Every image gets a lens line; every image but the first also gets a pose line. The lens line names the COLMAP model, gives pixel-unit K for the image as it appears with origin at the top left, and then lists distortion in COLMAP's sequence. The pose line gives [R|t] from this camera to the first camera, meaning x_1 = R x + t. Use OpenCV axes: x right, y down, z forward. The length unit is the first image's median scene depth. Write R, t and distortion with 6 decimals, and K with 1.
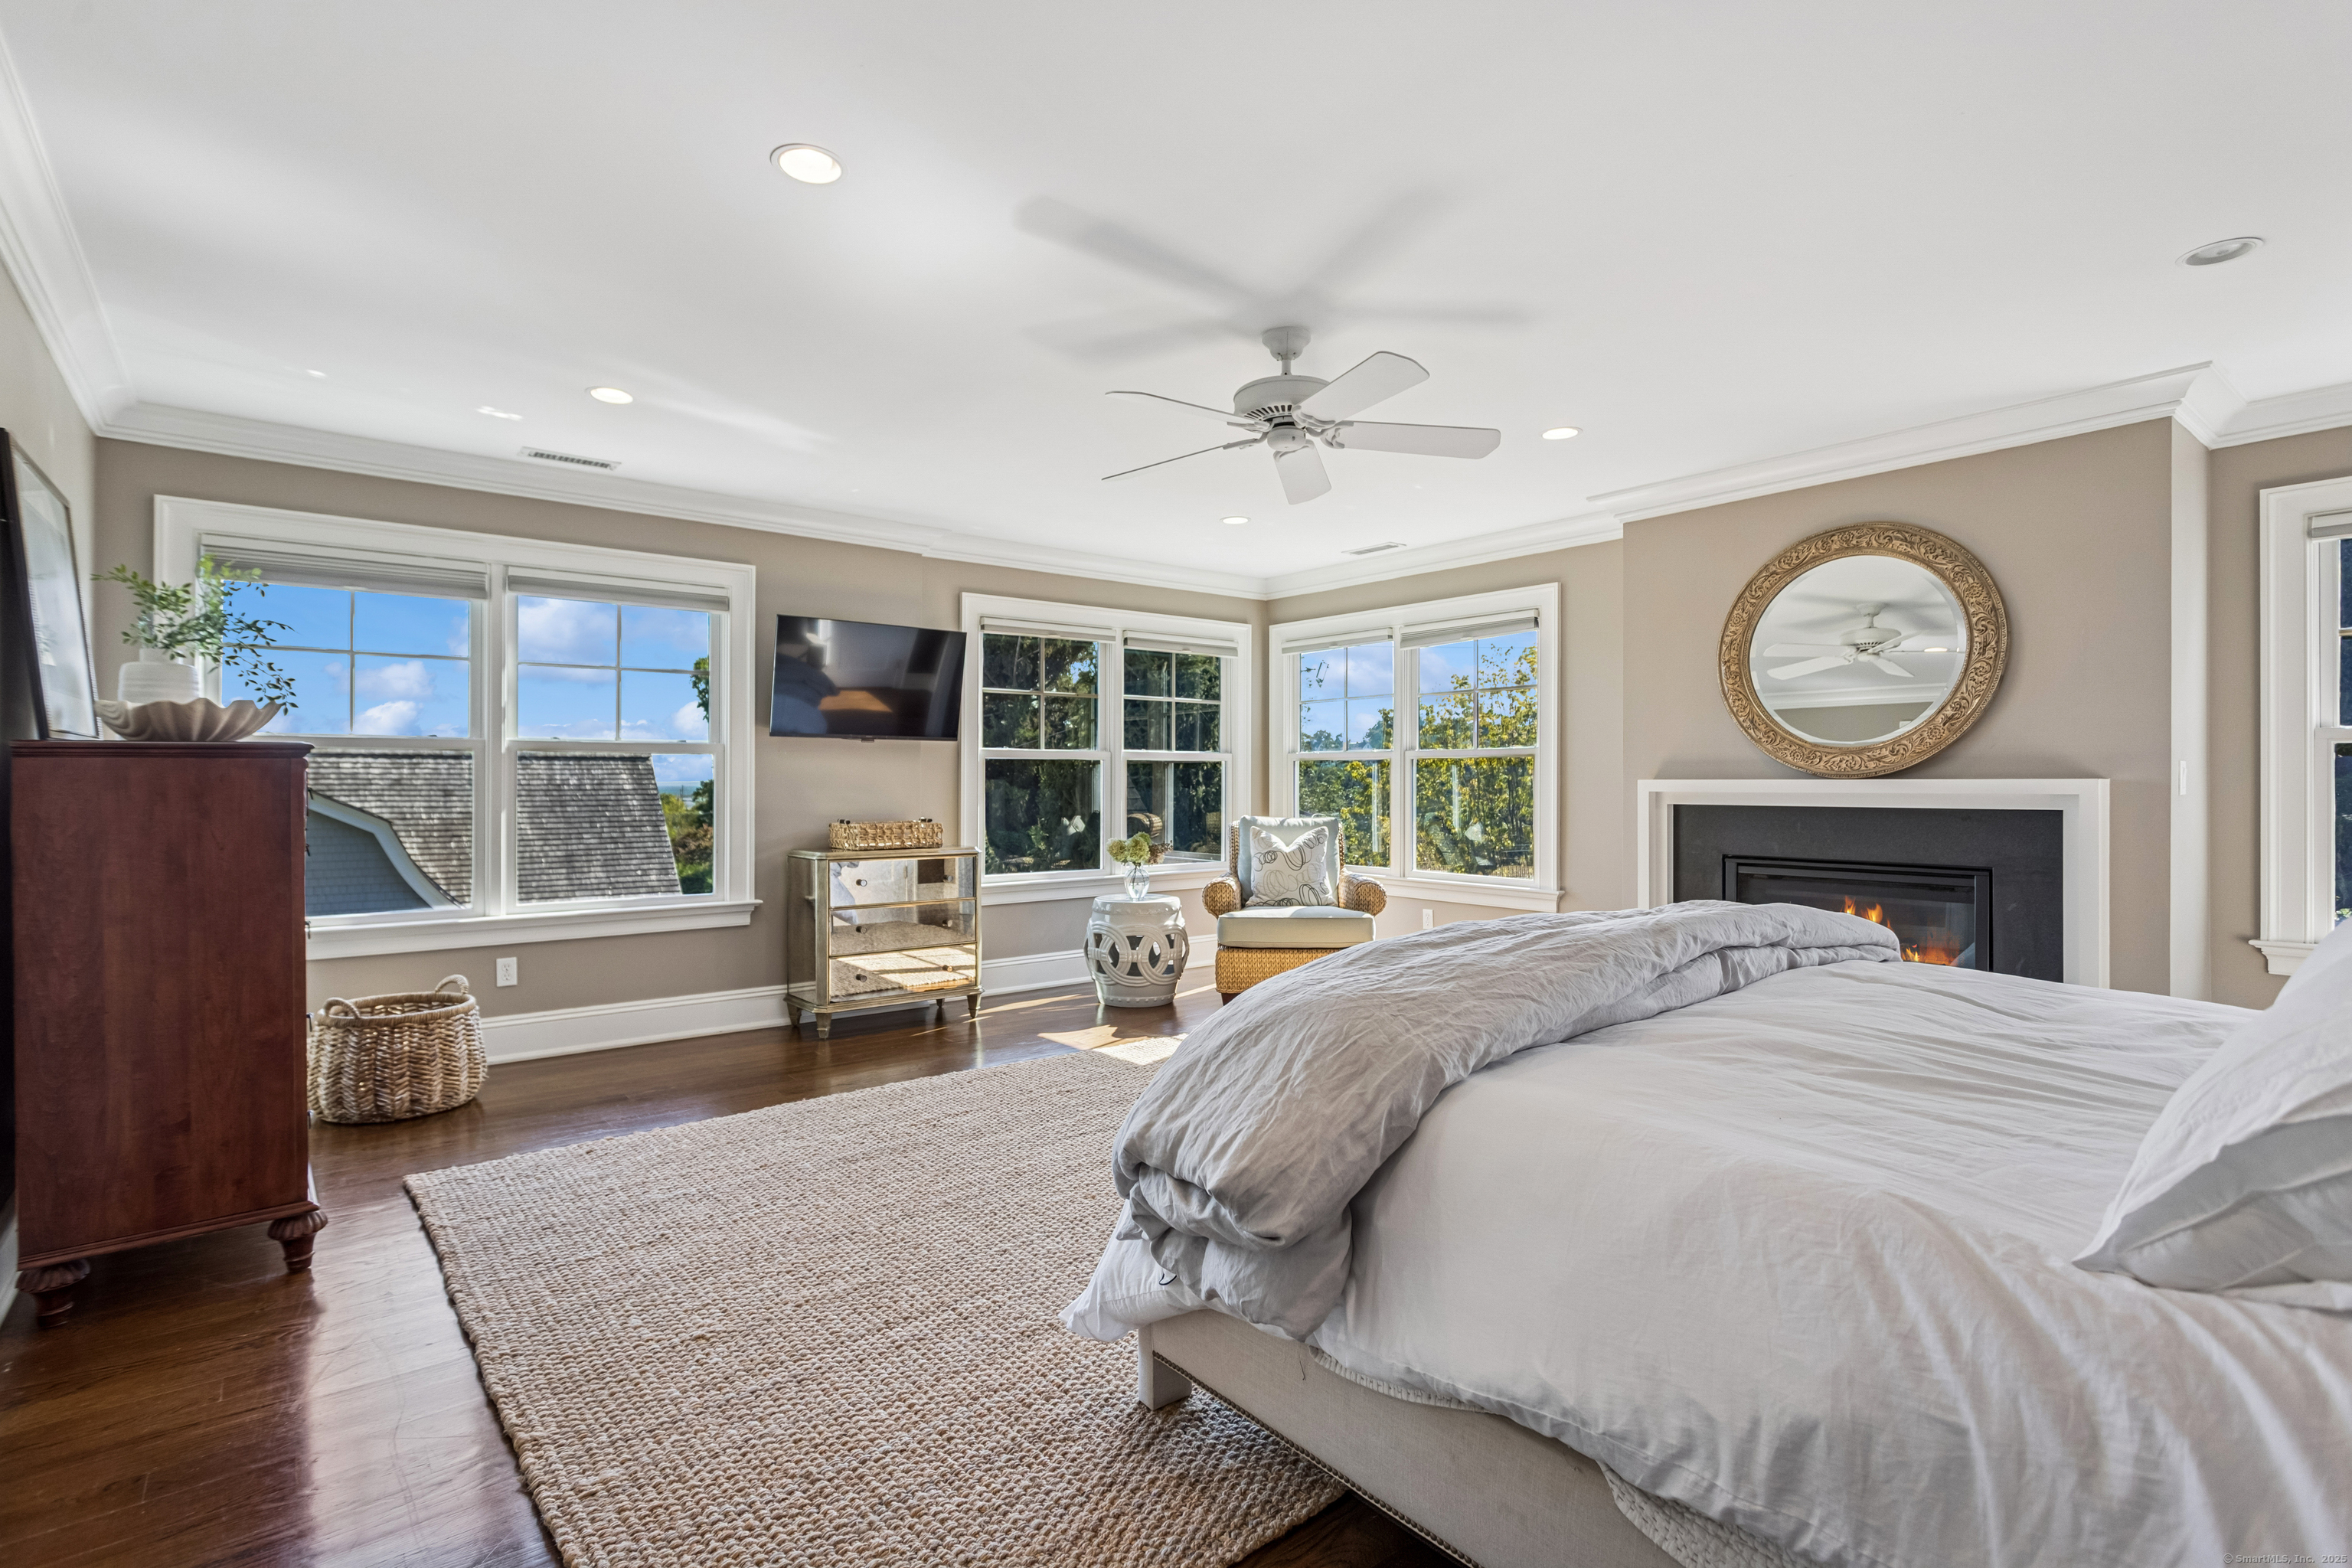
lens RADIAL K [[1133.2, 0, 1161.9], [0, 1133.2, 776.1], [0, 0, 1]] dist [-0.001297, 0.001447]
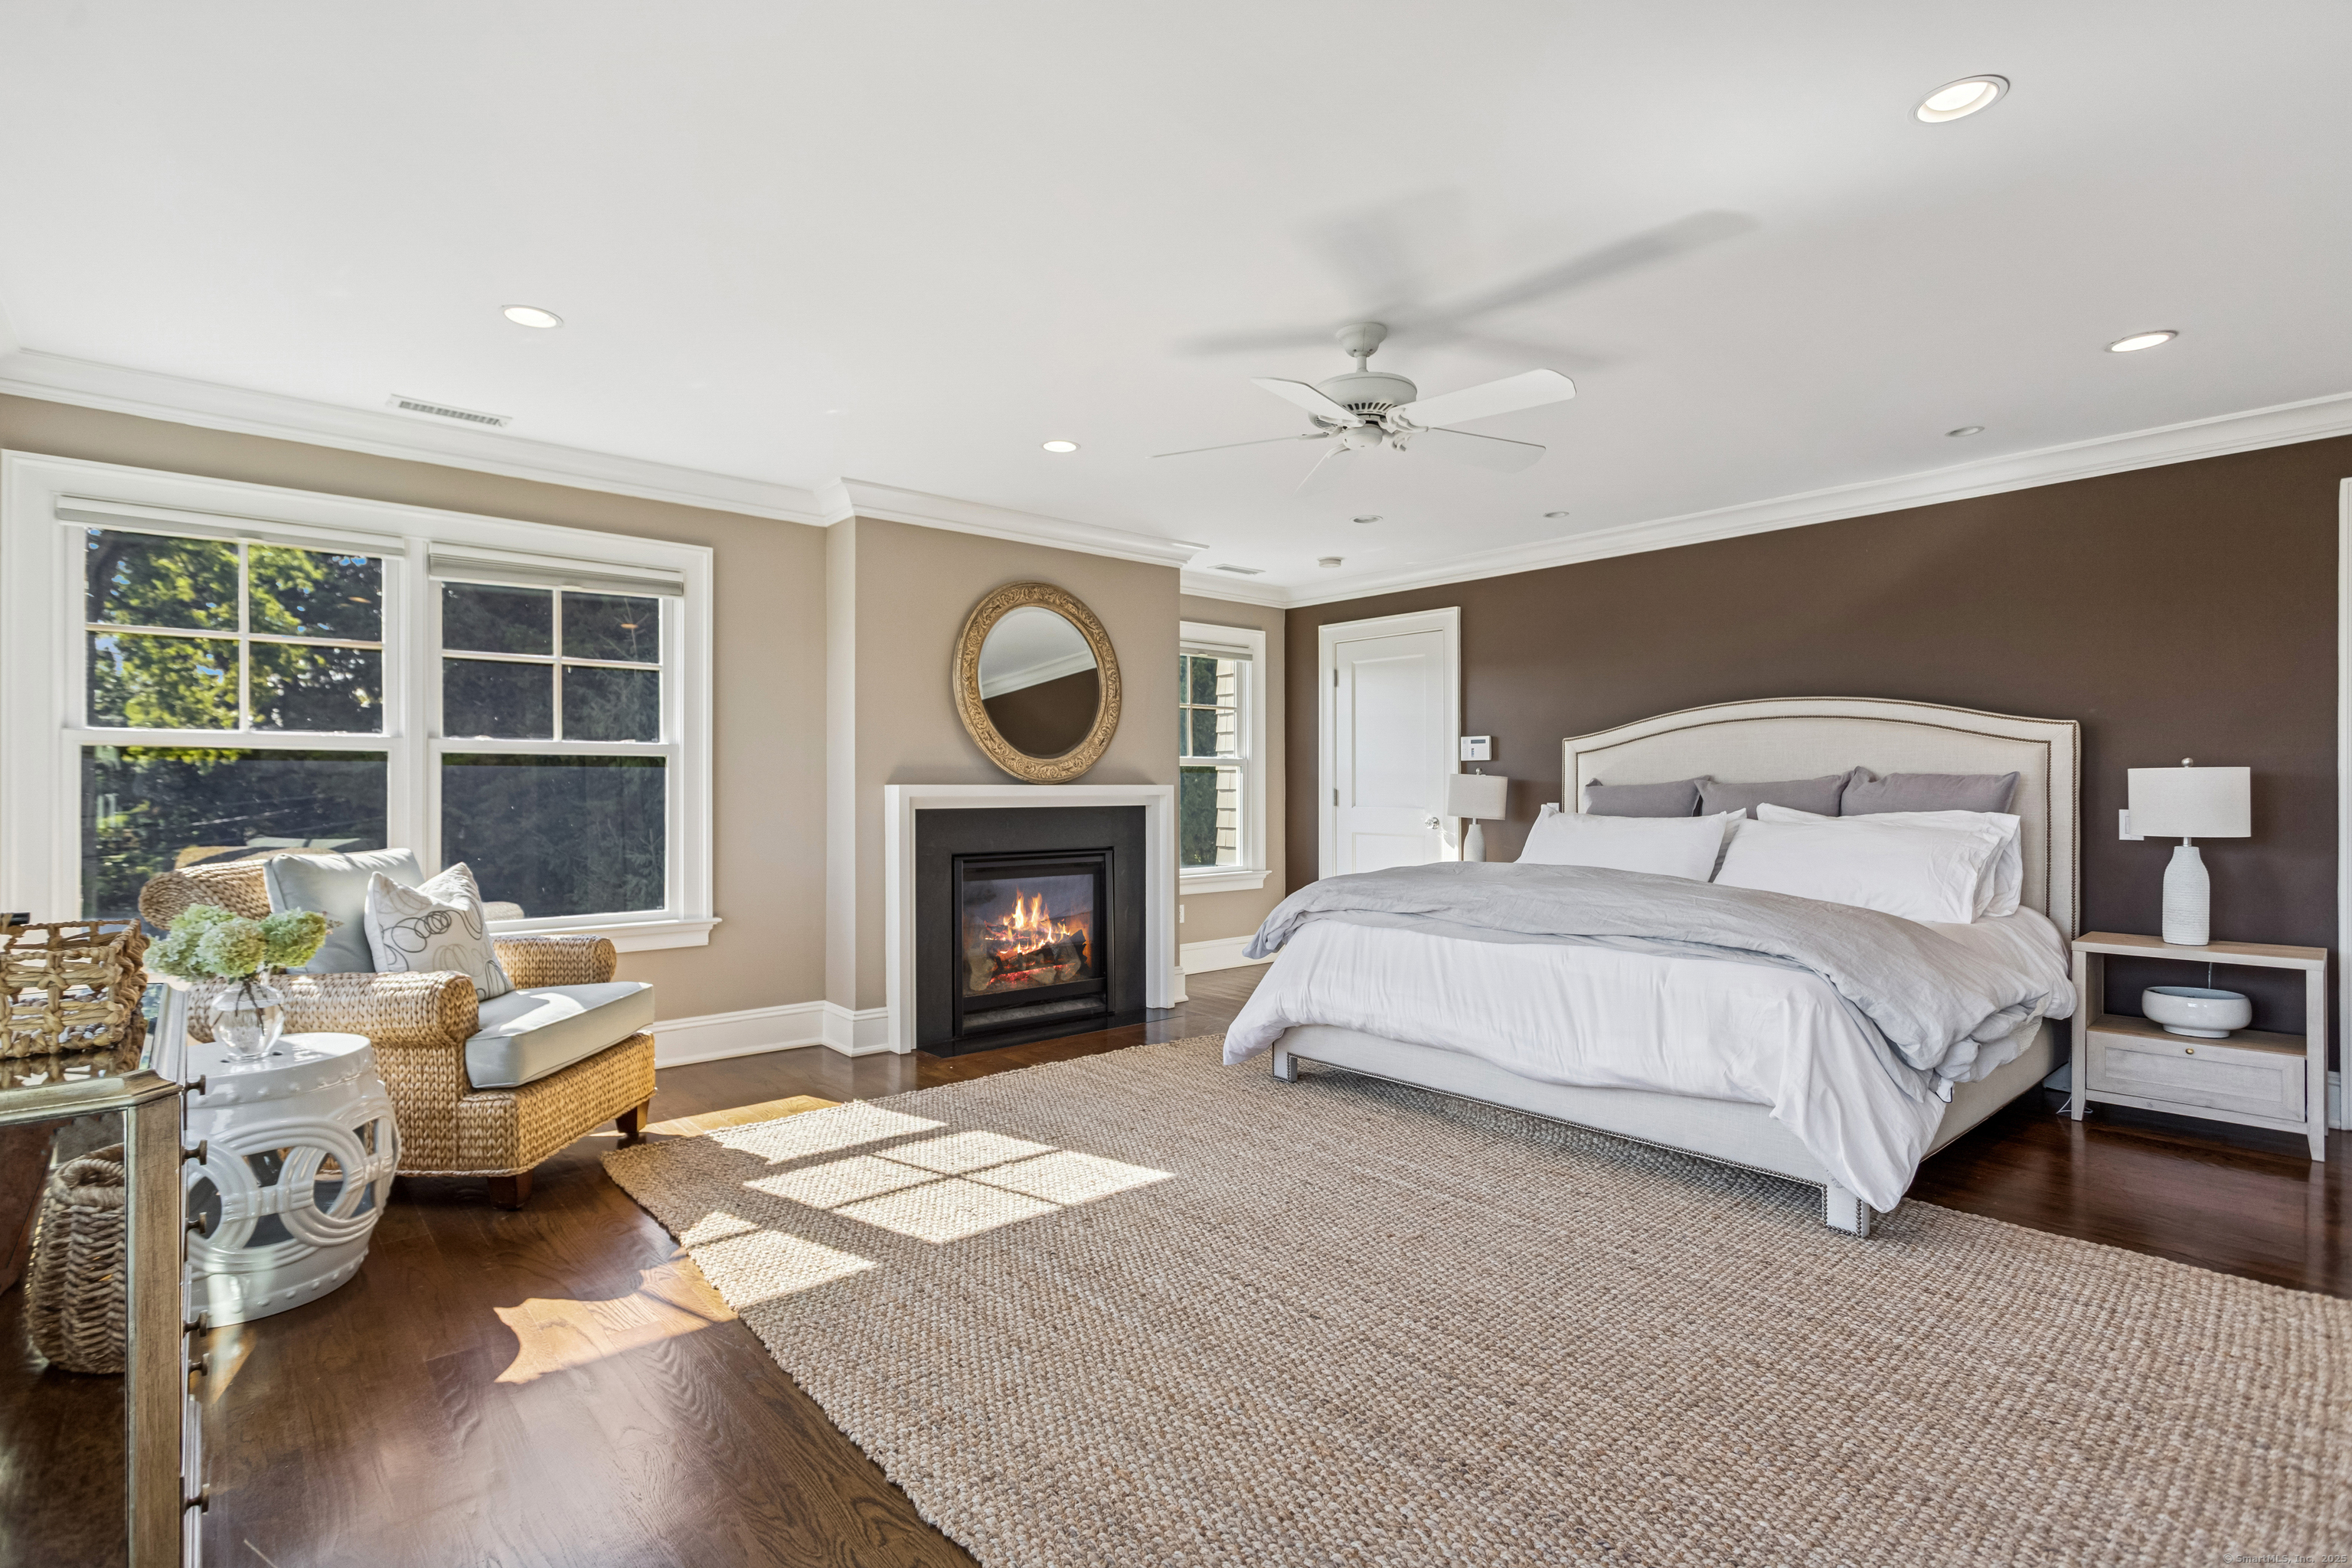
lens RADIAL K [[1101.6, 0, 1180.7], [0, 1101.6, 774.9], [0, 0, 1]] dist [0.002014, 0.000798]
pose [[-0.051985, 0.017252, 0.998499, -0.459095], [0.001314, 0.999851, -0.017207, 0.009233], [-0.998647, 0.000417, -0.052000, 0.660819]]
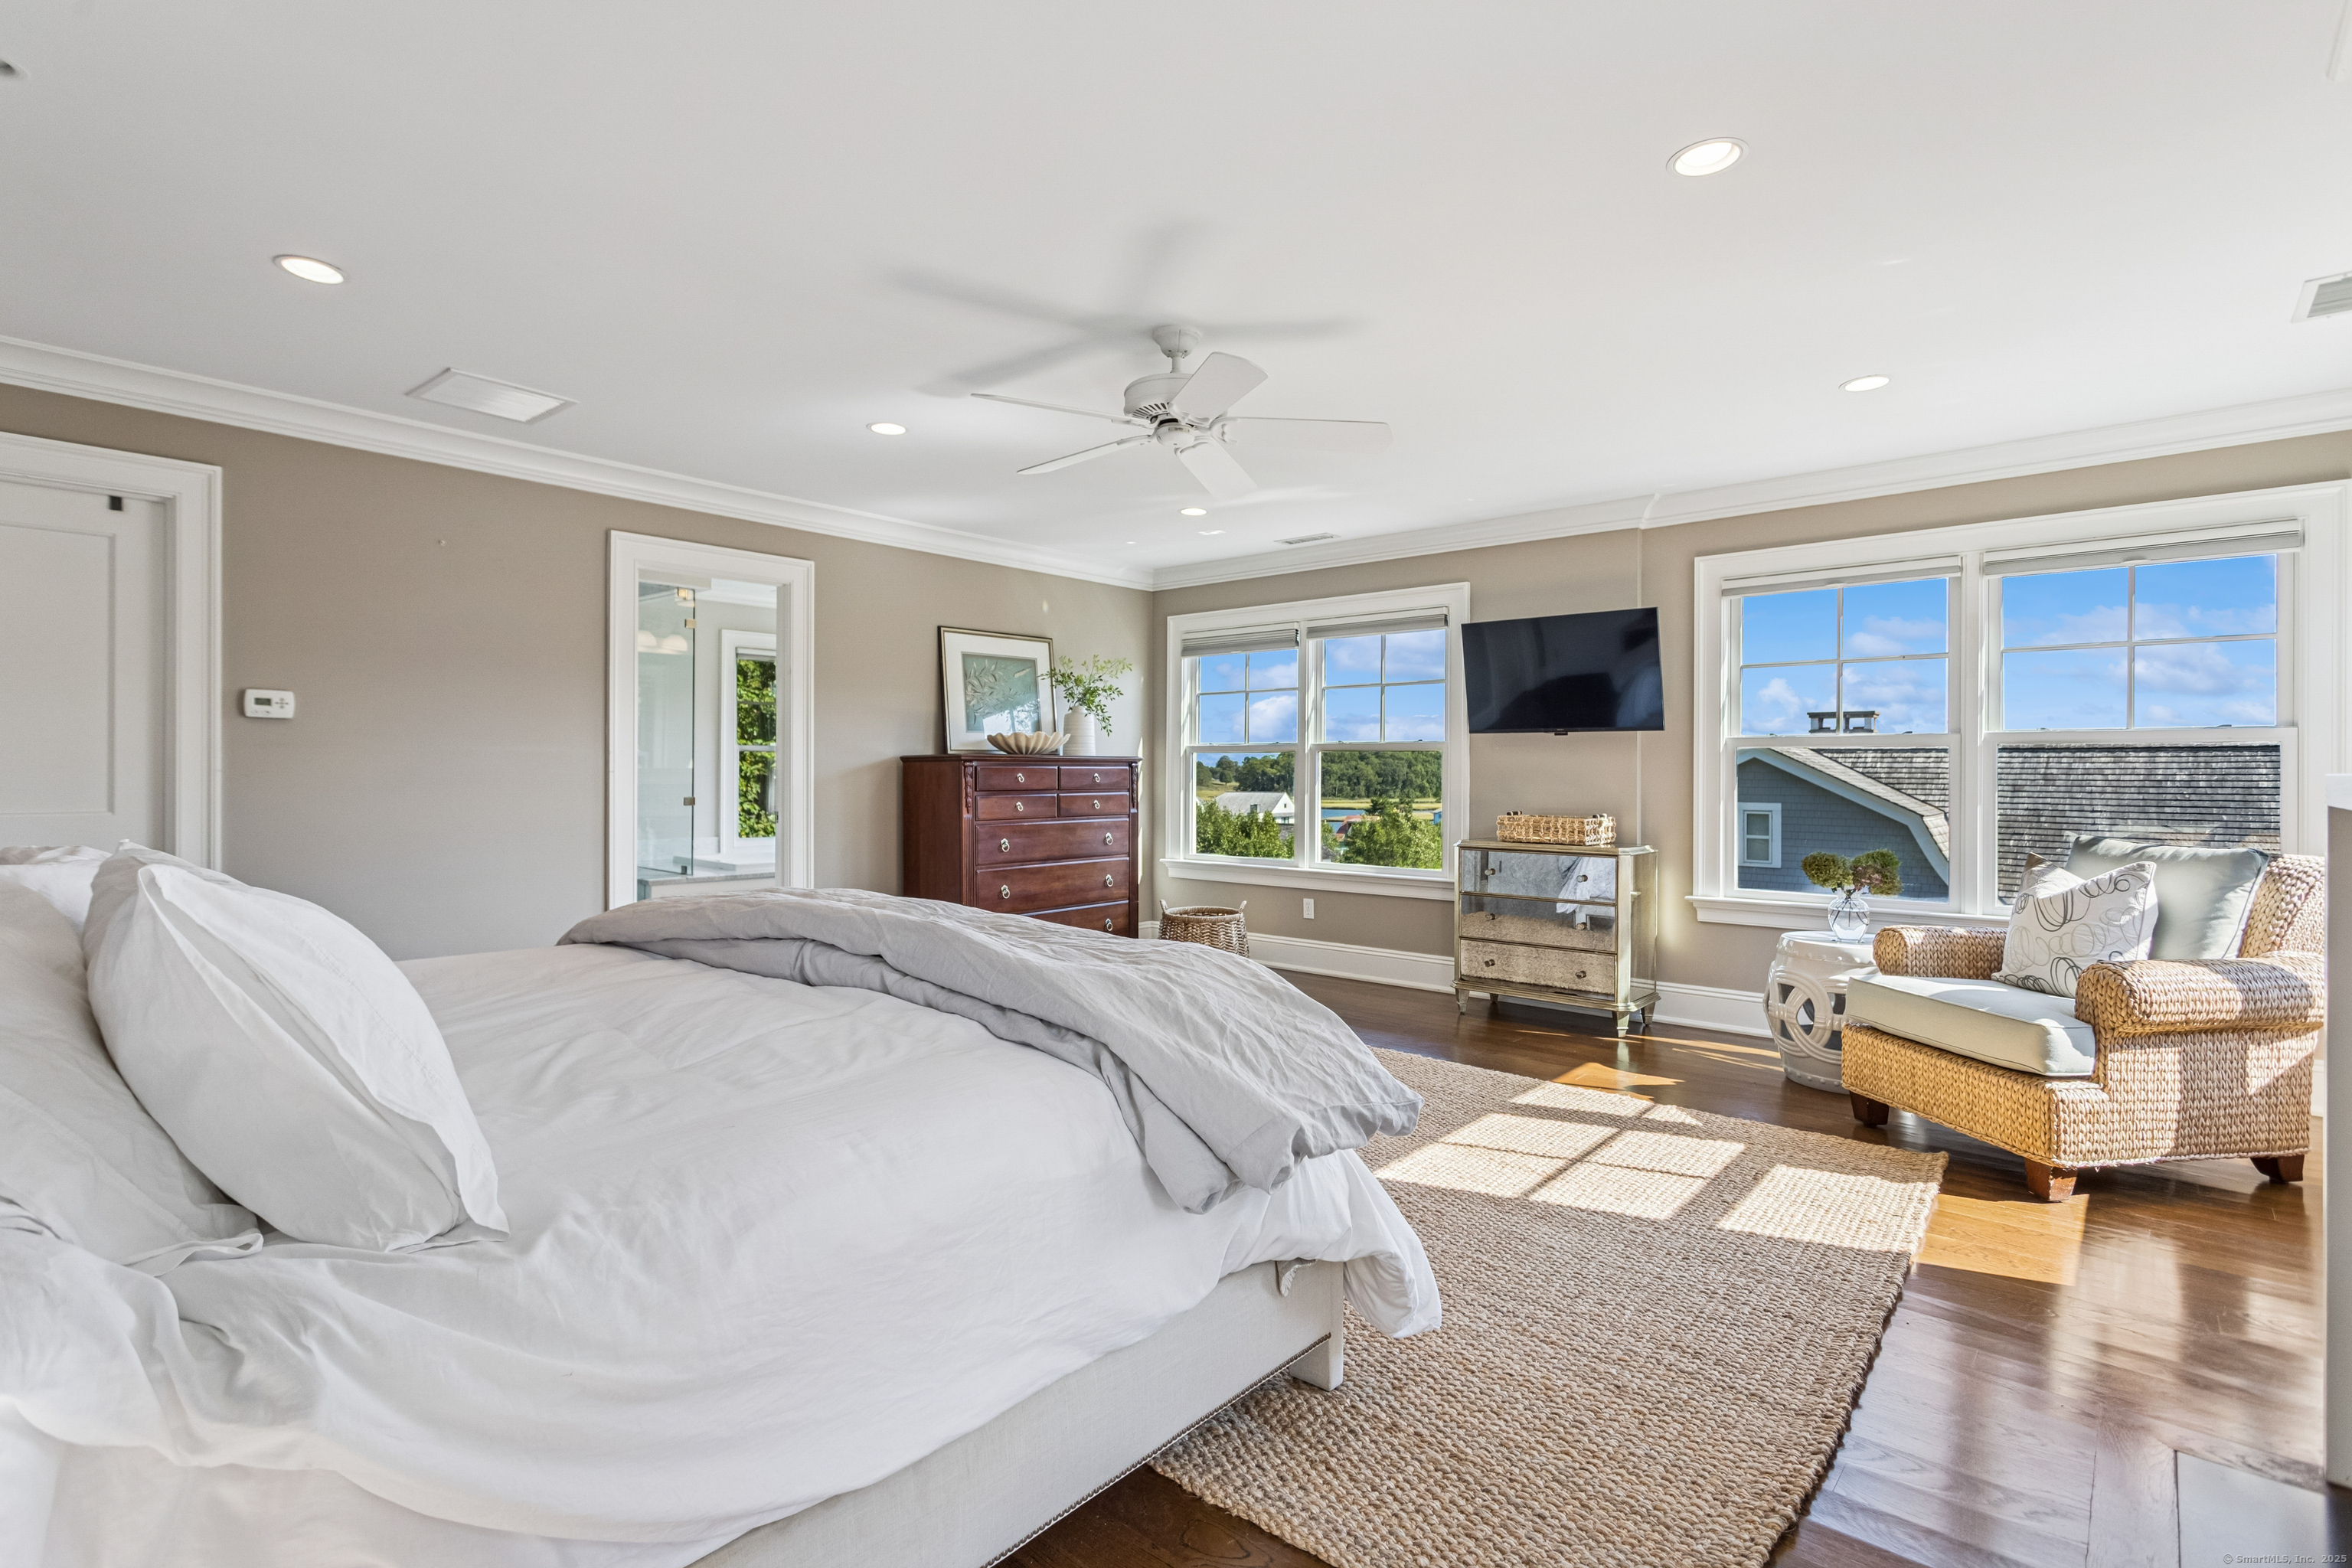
lens RADIAL K [[1133.2, 0, 1161.9], [0, 1133.2, 776.1], [0, 0, 1]] dist [-0.001297, 0.001447]
pose [[0.173227, 0.004563, -0.984871, 0.601017], [0.000186, 0.999989, 0.004666, 0.000707], [0.984882, -0.000992, 0.173224, 0.442565]]
